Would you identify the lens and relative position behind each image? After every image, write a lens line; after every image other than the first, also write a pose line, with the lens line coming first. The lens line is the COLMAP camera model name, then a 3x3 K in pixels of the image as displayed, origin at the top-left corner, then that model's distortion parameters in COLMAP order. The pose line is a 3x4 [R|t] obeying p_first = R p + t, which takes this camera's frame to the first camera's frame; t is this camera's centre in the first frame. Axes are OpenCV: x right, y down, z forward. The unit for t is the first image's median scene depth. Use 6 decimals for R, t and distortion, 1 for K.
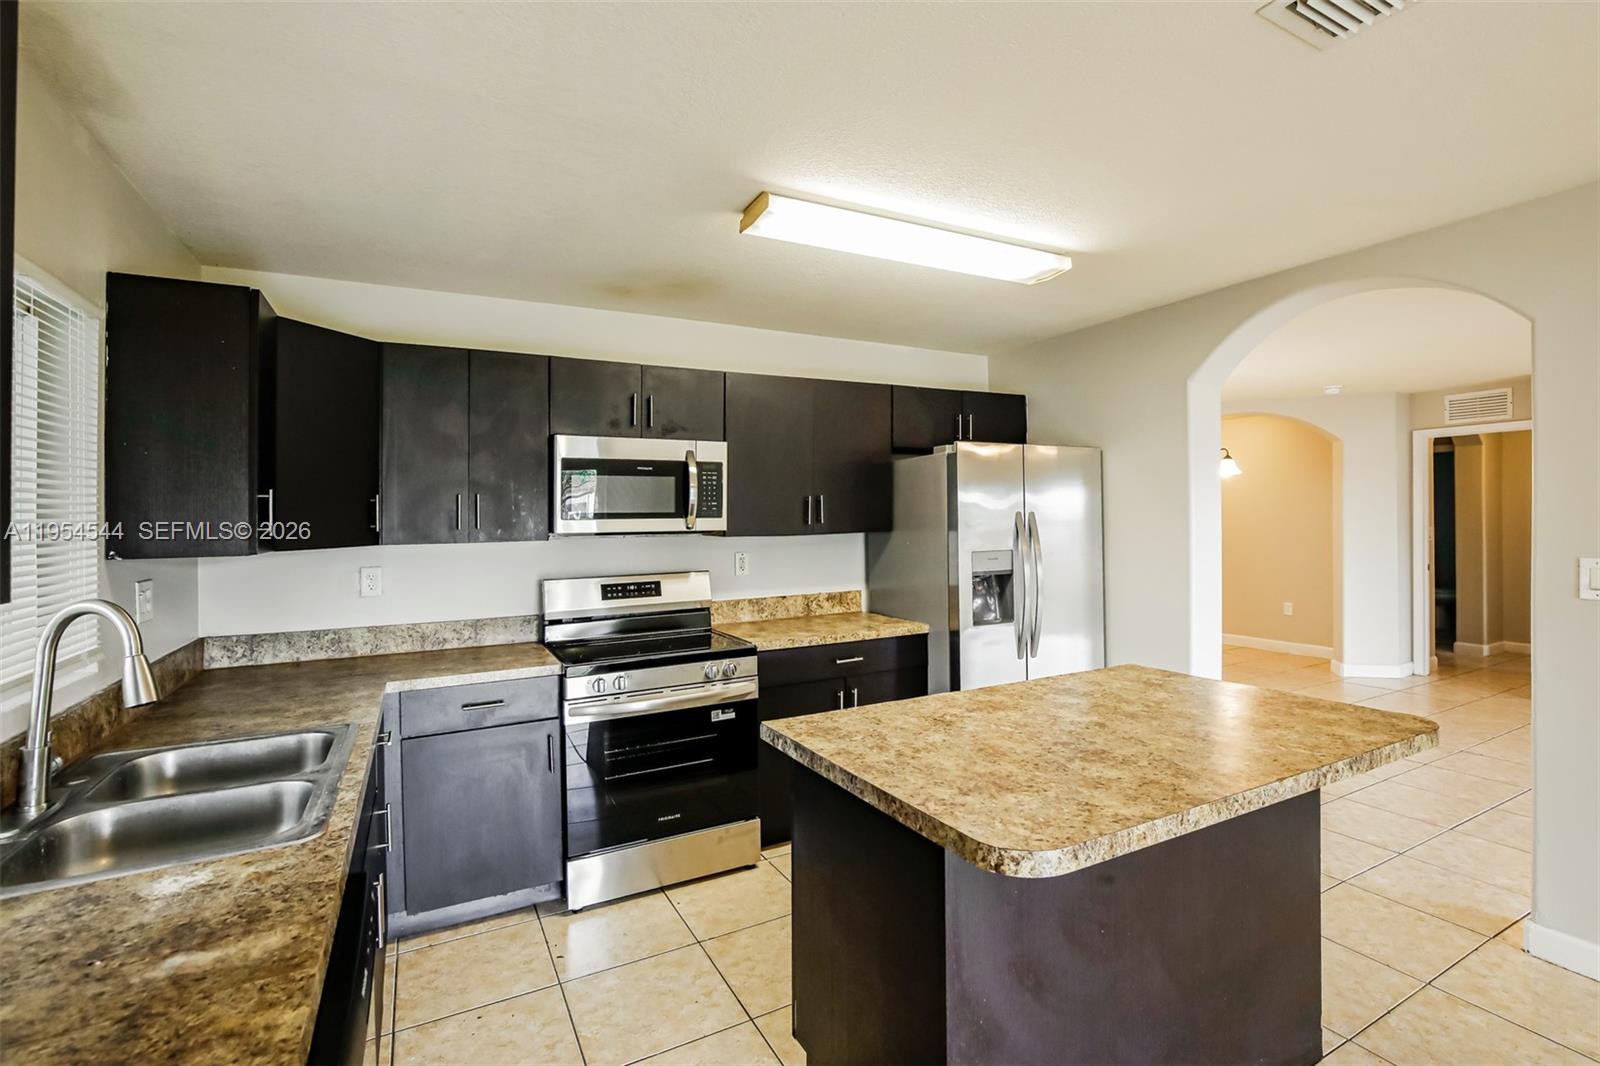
lens RADIAL K [[736.0, 0, 809.6], [0, 736.0, 523.4], [0, 0, 1]] dist [-0.036649, -0.000184]
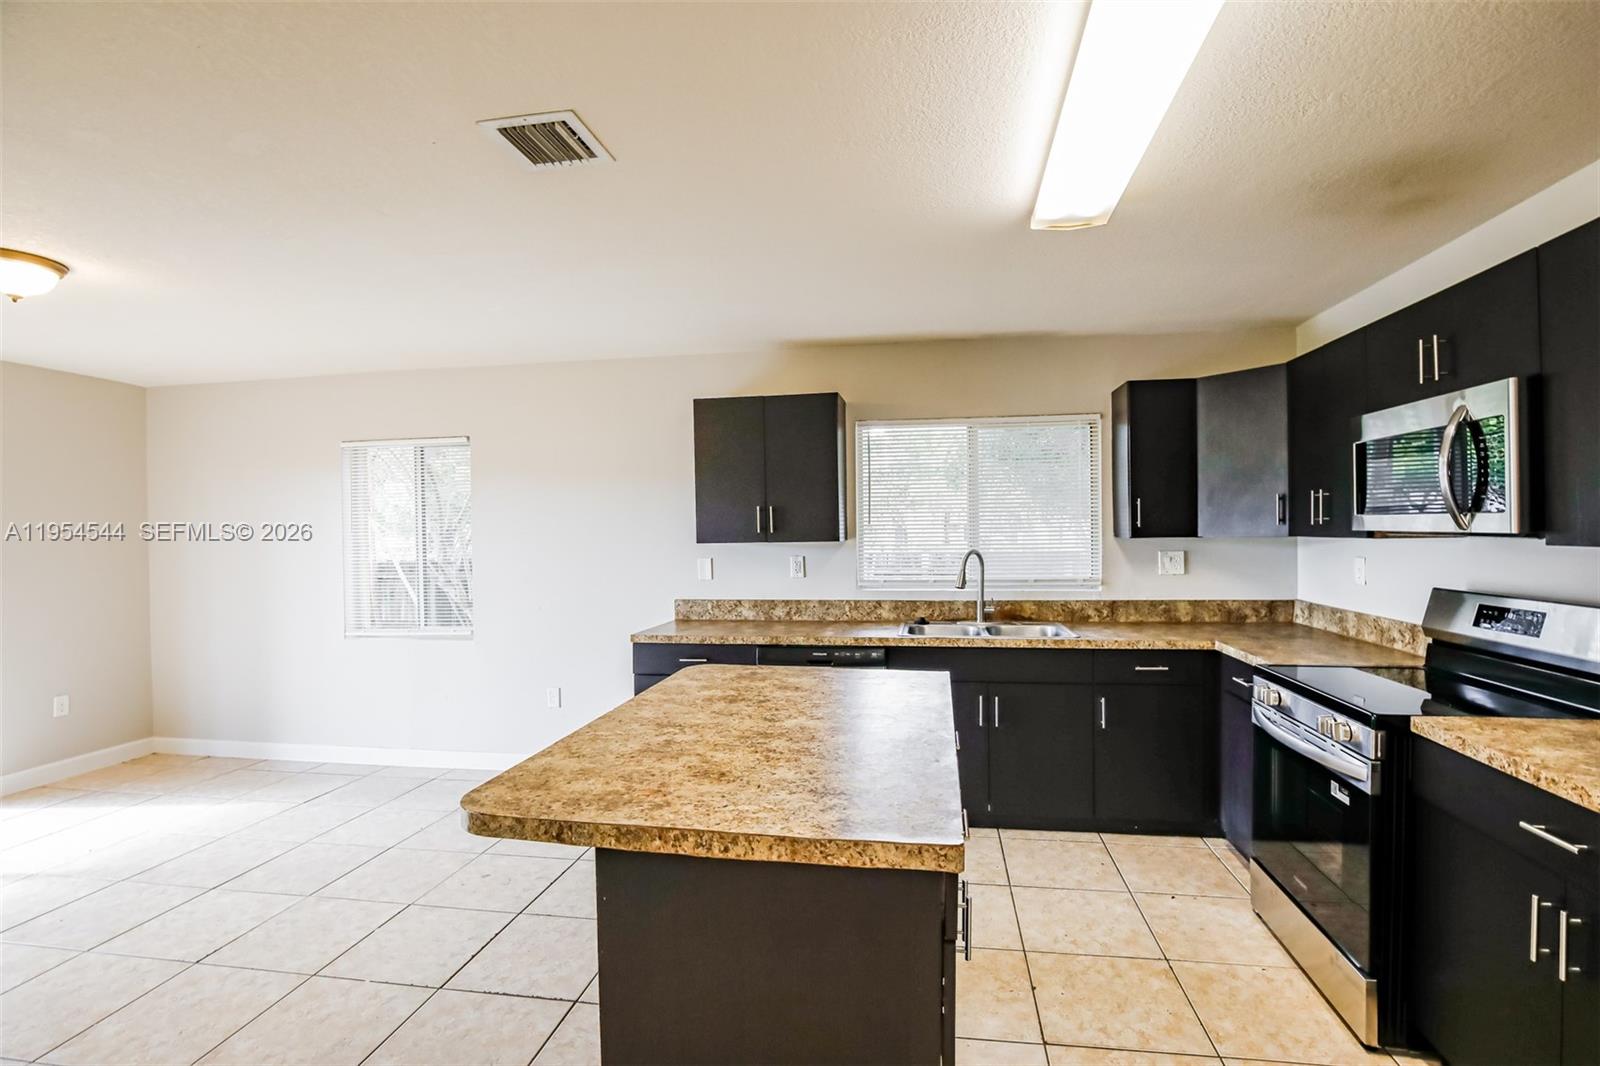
lens RADIAL K [[736.0, 0, 803.3], [0, 736.0, 532.8], [0, 0, 1]] dist [-0.036649, -0.000184]
pose [[-0.606940, 0.031180, -0.794136, 0.908973], [0.016797, 0.999510, 0.026407, -0.018134], [0.794570, 0.002688, -0.607166, 1.664247]]
